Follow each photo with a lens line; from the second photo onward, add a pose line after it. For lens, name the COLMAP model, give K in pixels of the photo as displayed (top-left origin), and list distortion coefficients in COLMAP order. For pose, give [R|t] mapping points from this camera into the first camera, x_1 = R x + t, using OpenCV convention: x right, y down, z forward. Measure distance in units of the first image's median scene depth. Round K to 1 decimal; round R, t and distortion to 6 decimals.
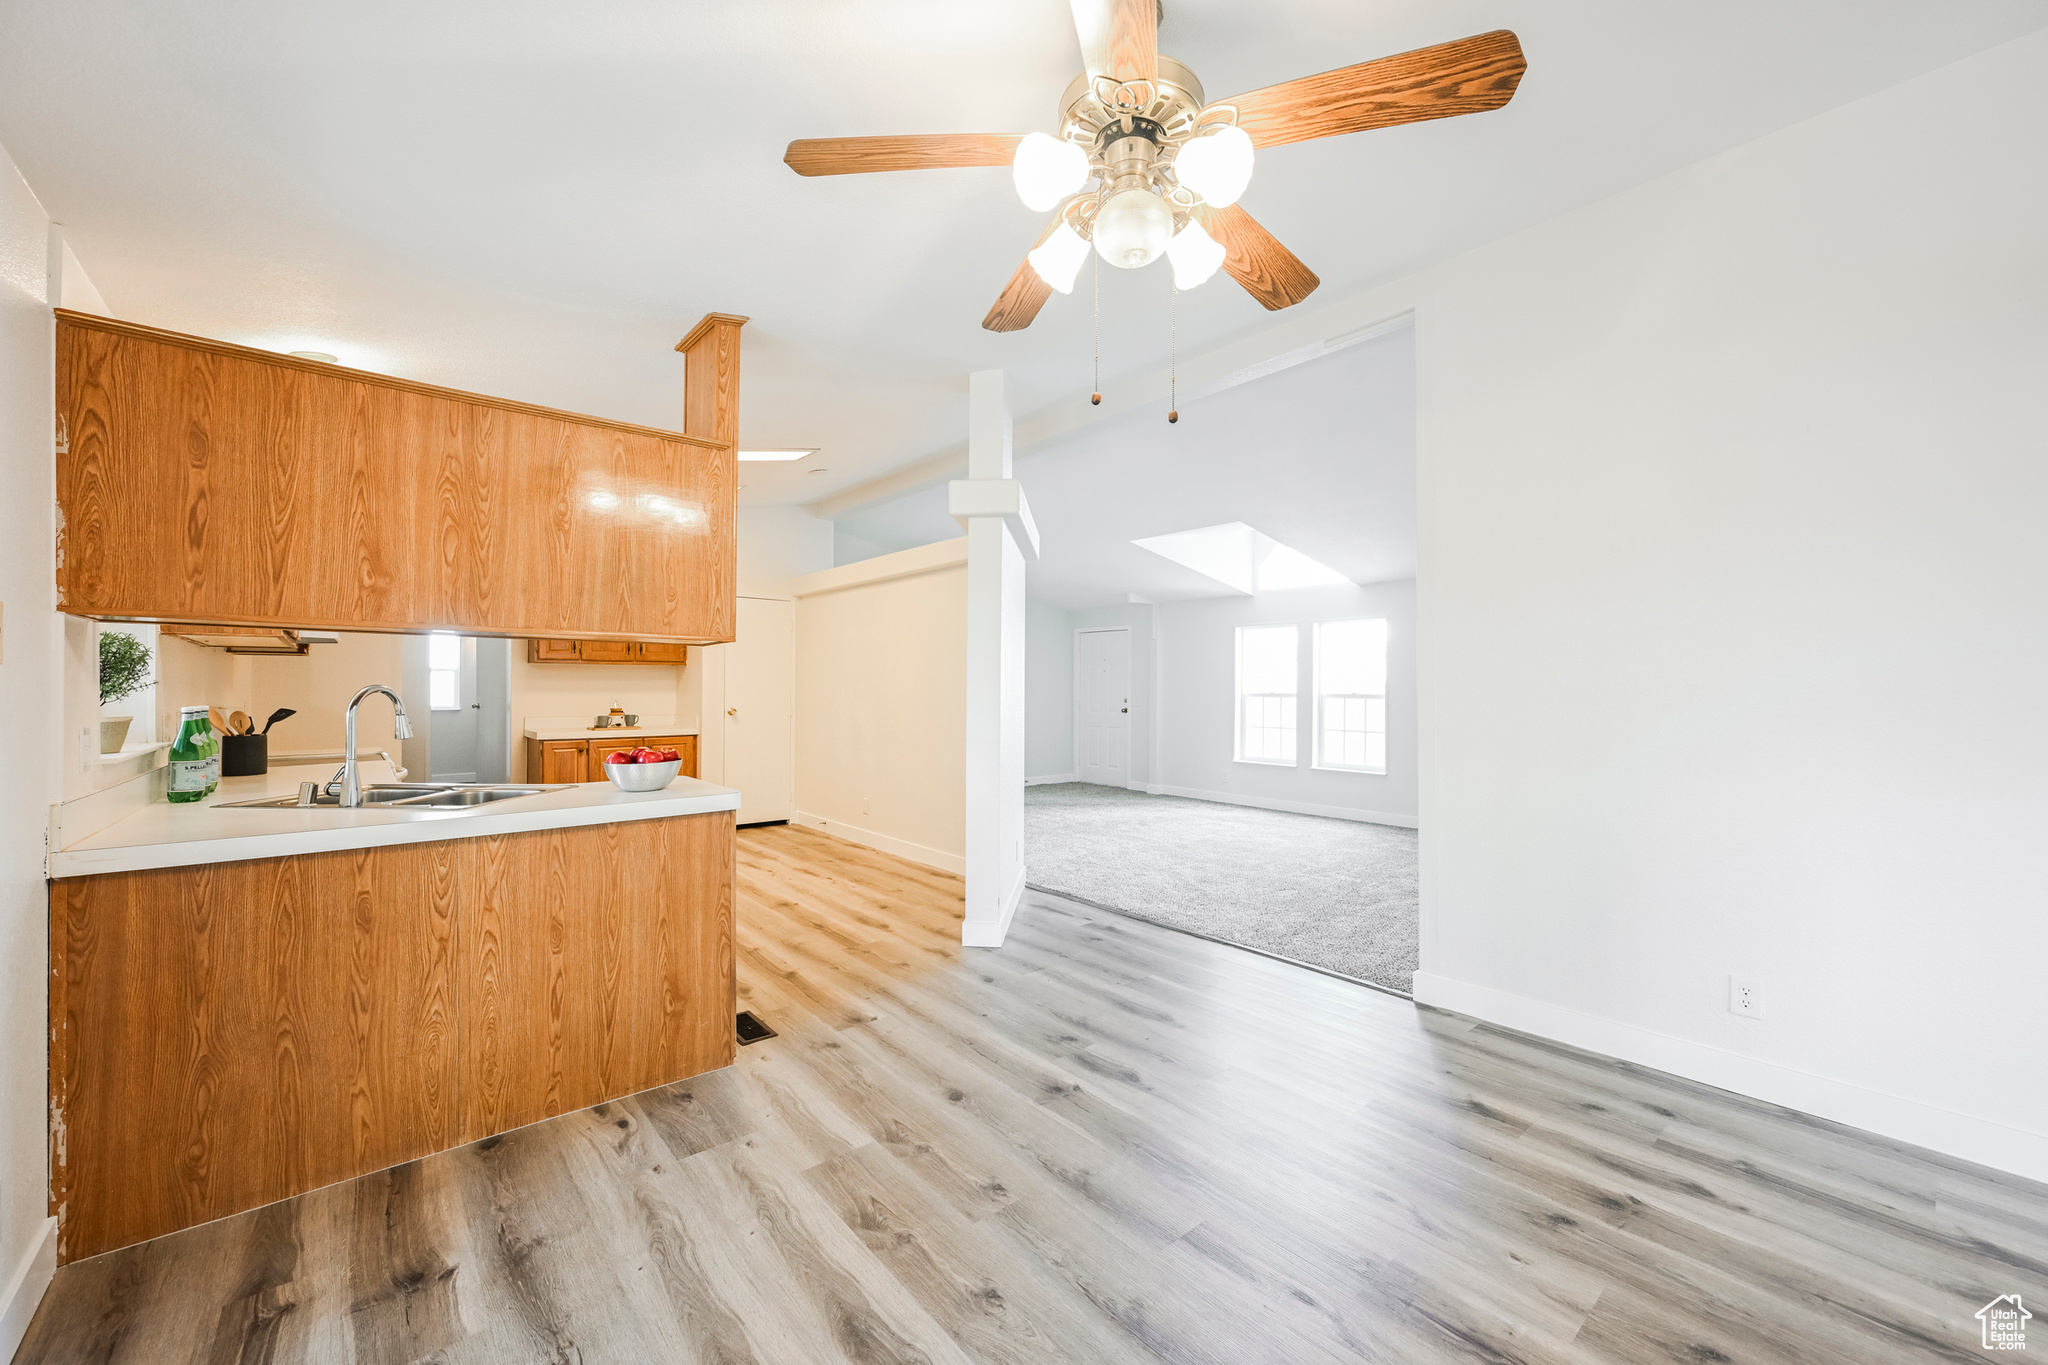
lens RADIAL K [[798.8, 0, 1035.5], [0, 798.8, 684.1], [0, 0, 1]] dist [0.000821, 0.000123]
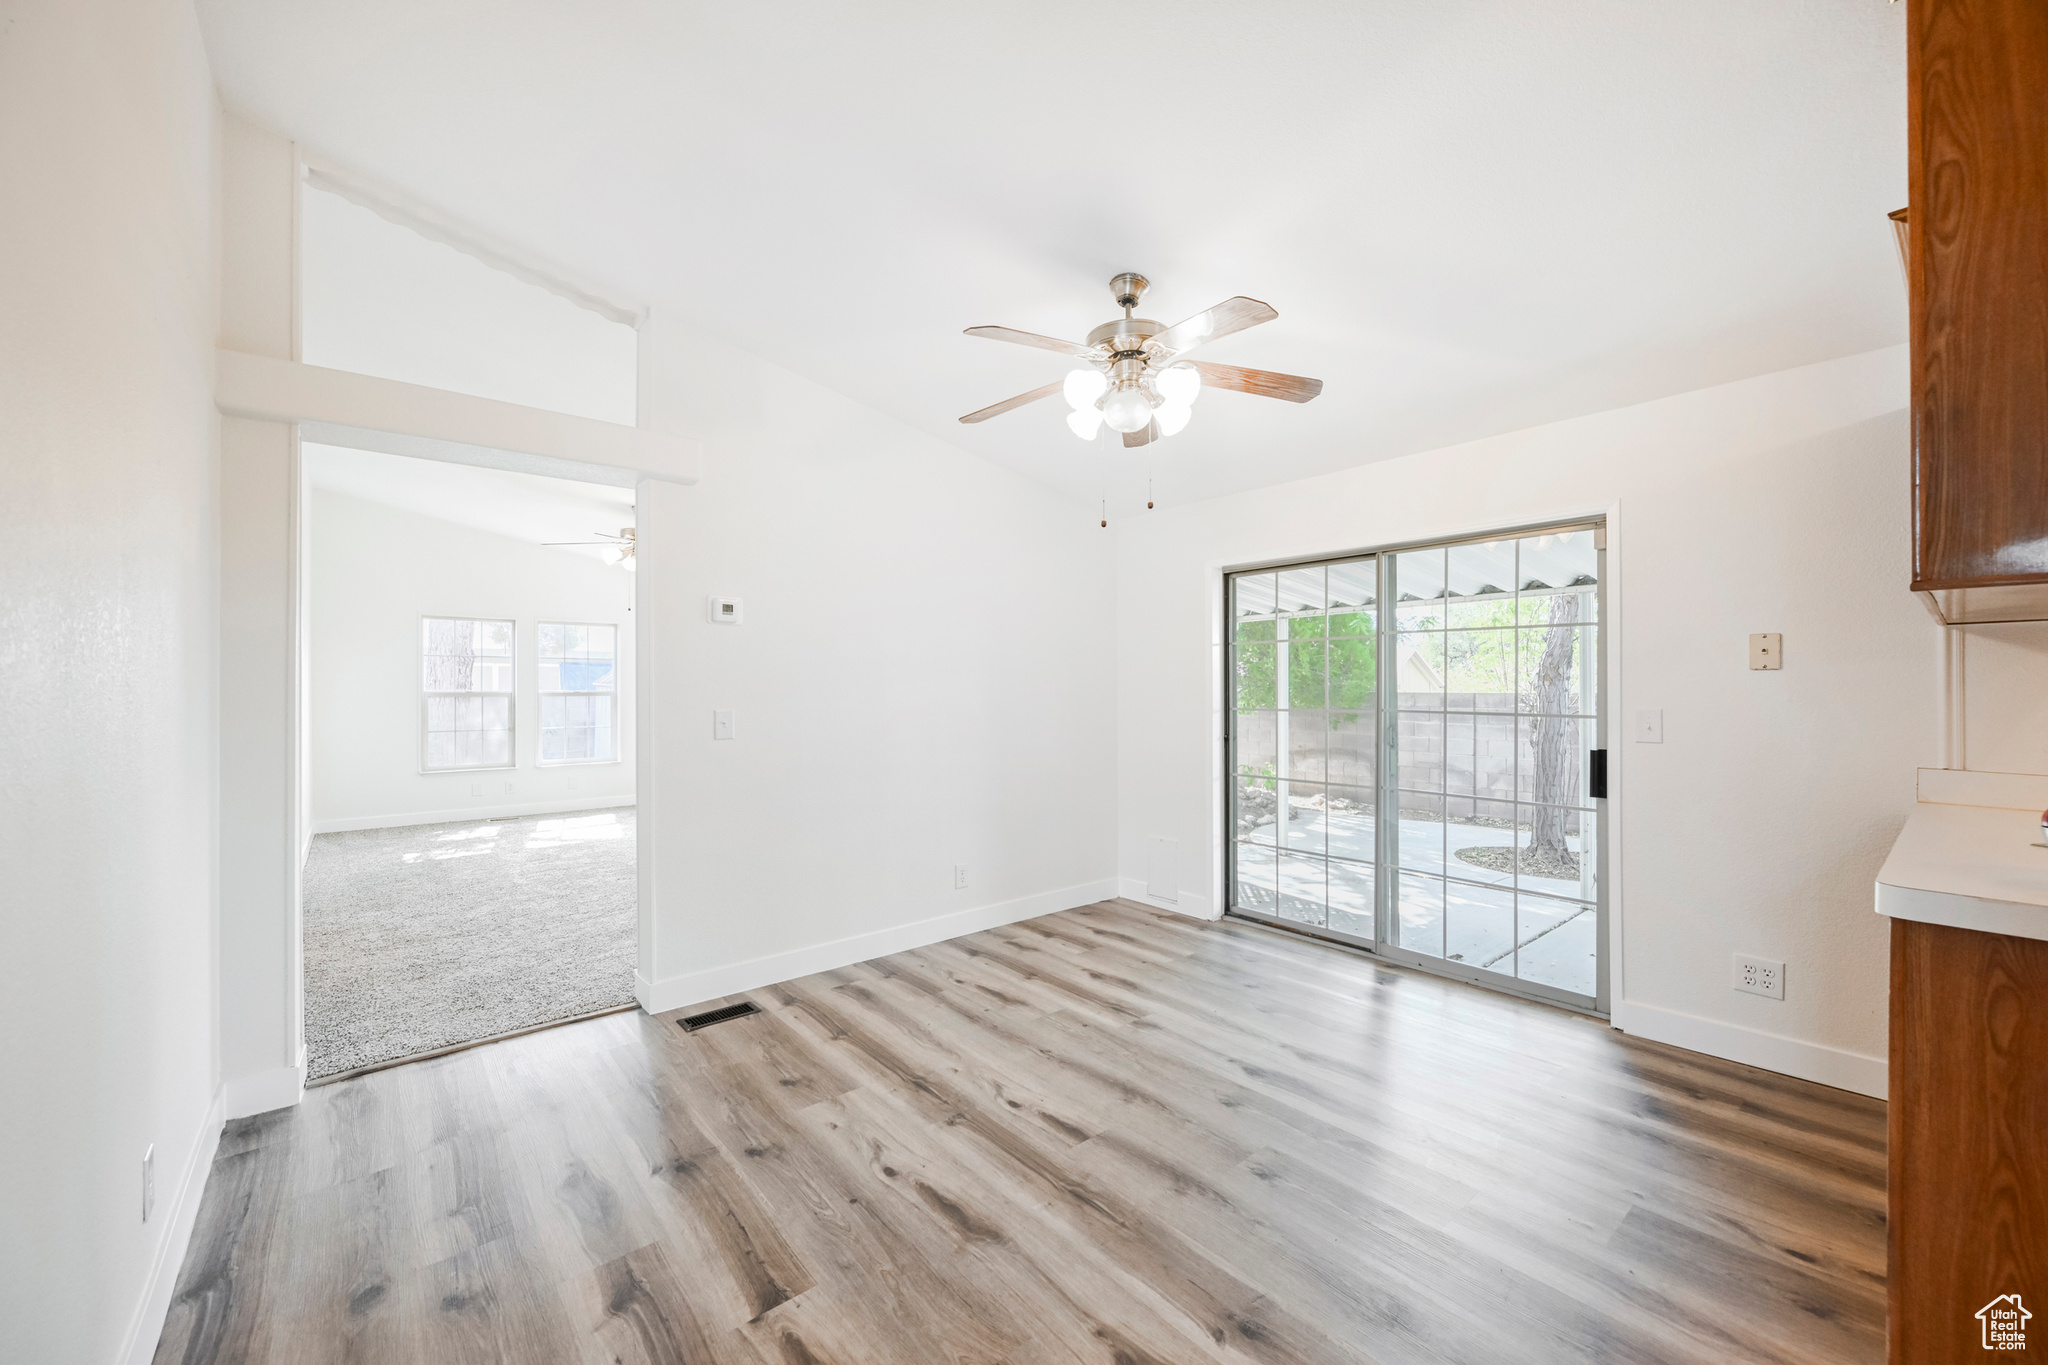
lens RADIAL K [[798.8, 0, 1035.5], [0, 798.8, 684.1], [0, 0, 1]] dist [0.000821, 0.000123]
pose [[-0.999971, 0.004494, 0.006128, 0.183183], [0.004468, 0.999981, -0.004328, 0.005551], [-0.006147, -0.004301, -0.999972, 1.590496]]
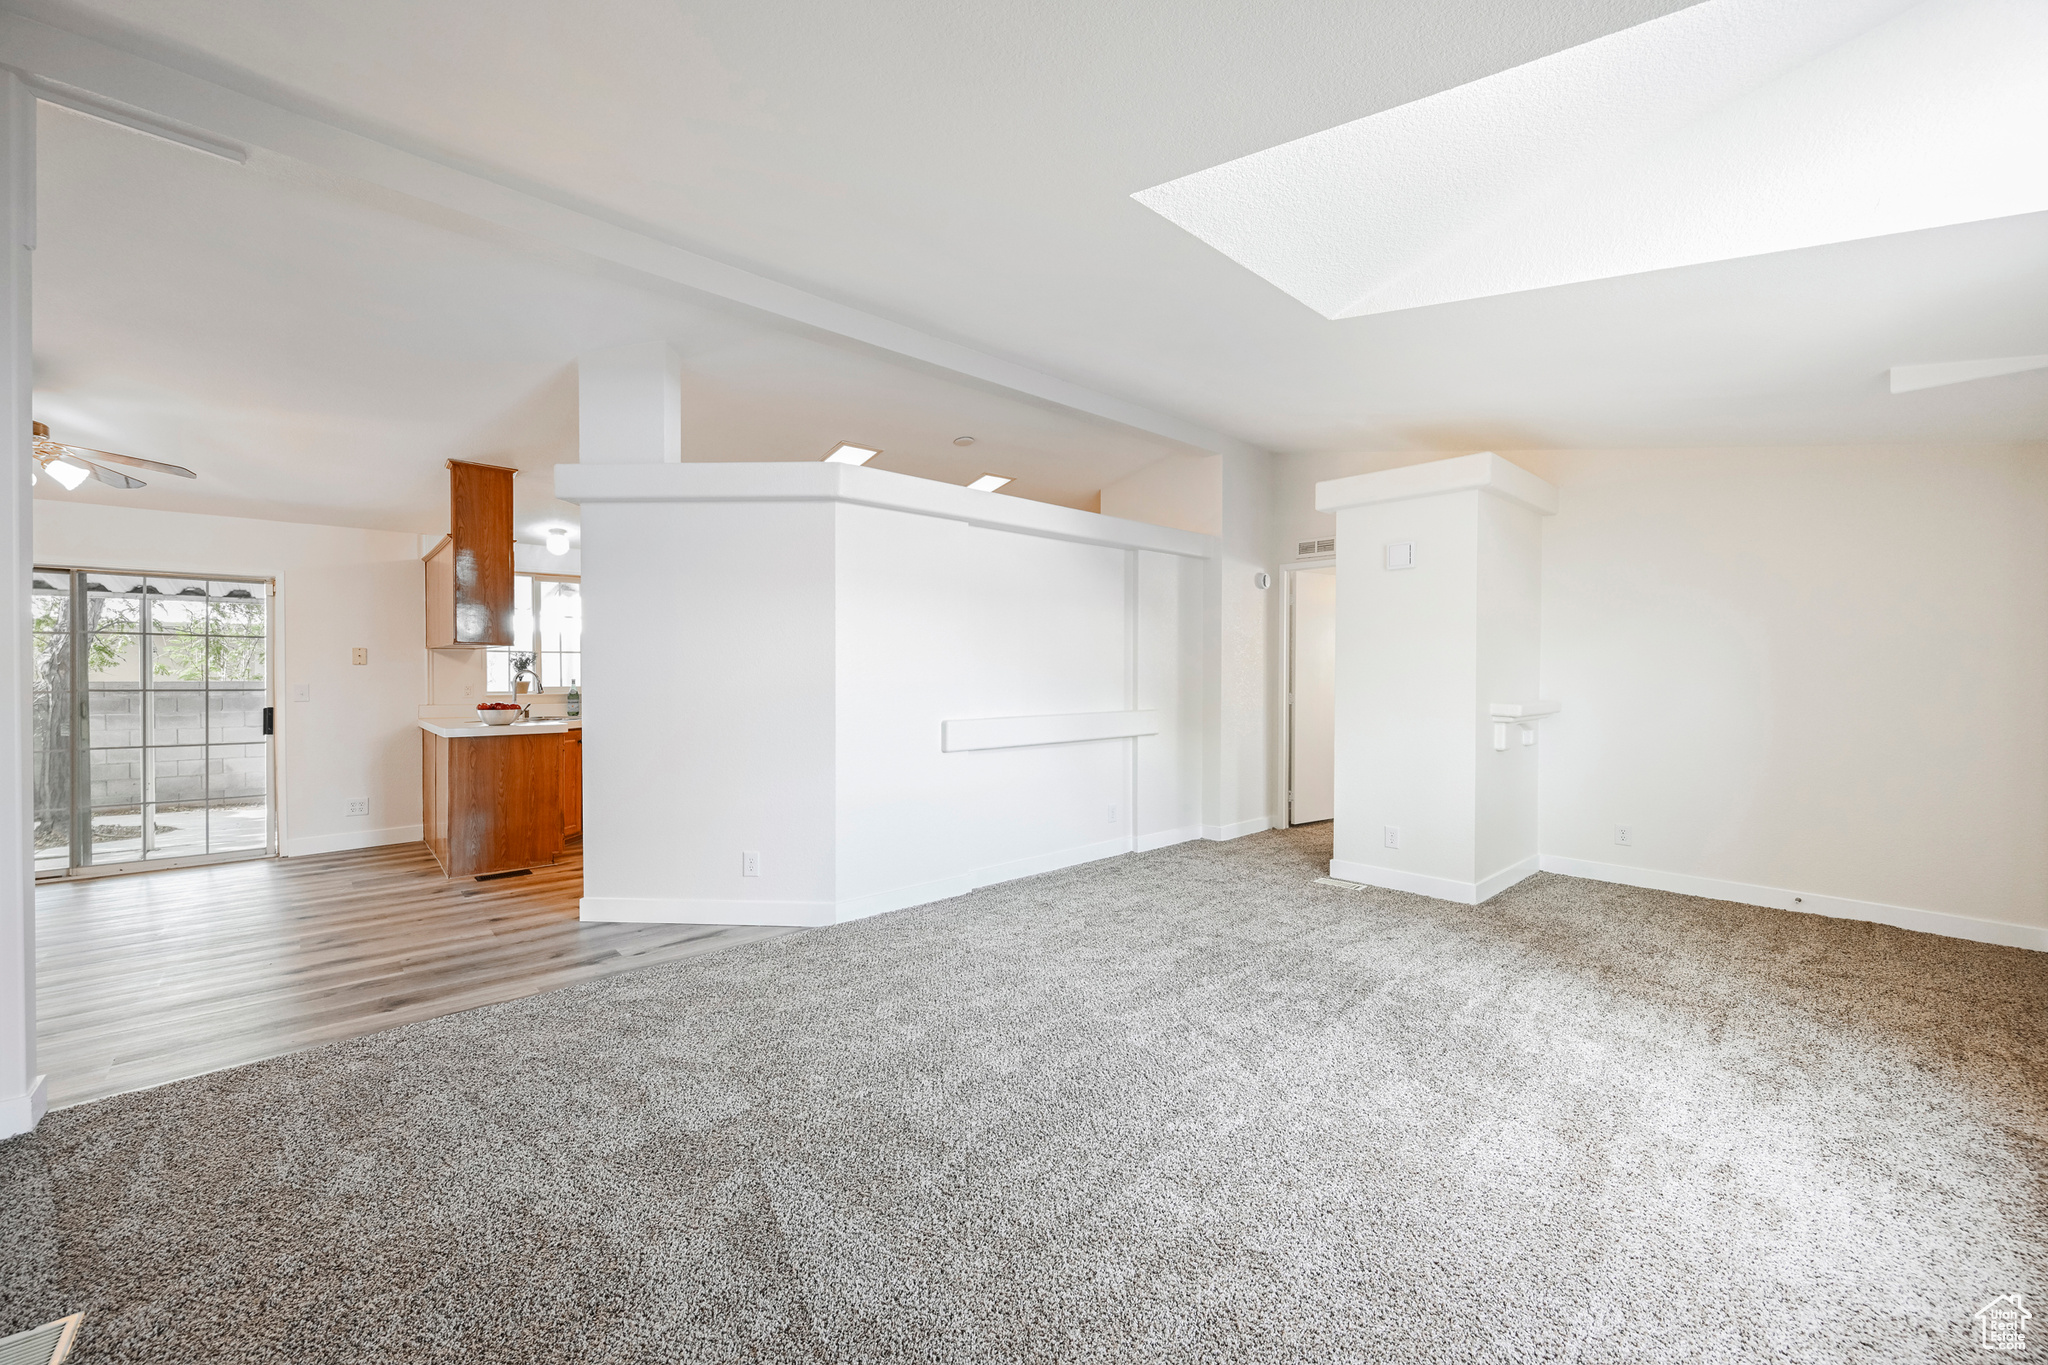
lens RADIAL K [[799.4, 0, 1020.6], [0, 799.4, 683.7], [0, 0, 1]] dist [-0.001556, 0.000172]
pose [[0.021279, 0.011030, -0.999713, 1.506735], [0.004023, 0.999930, 0.011118, 0.022772], [0.999765, -0.004258, 0.021233, 2.346427]]
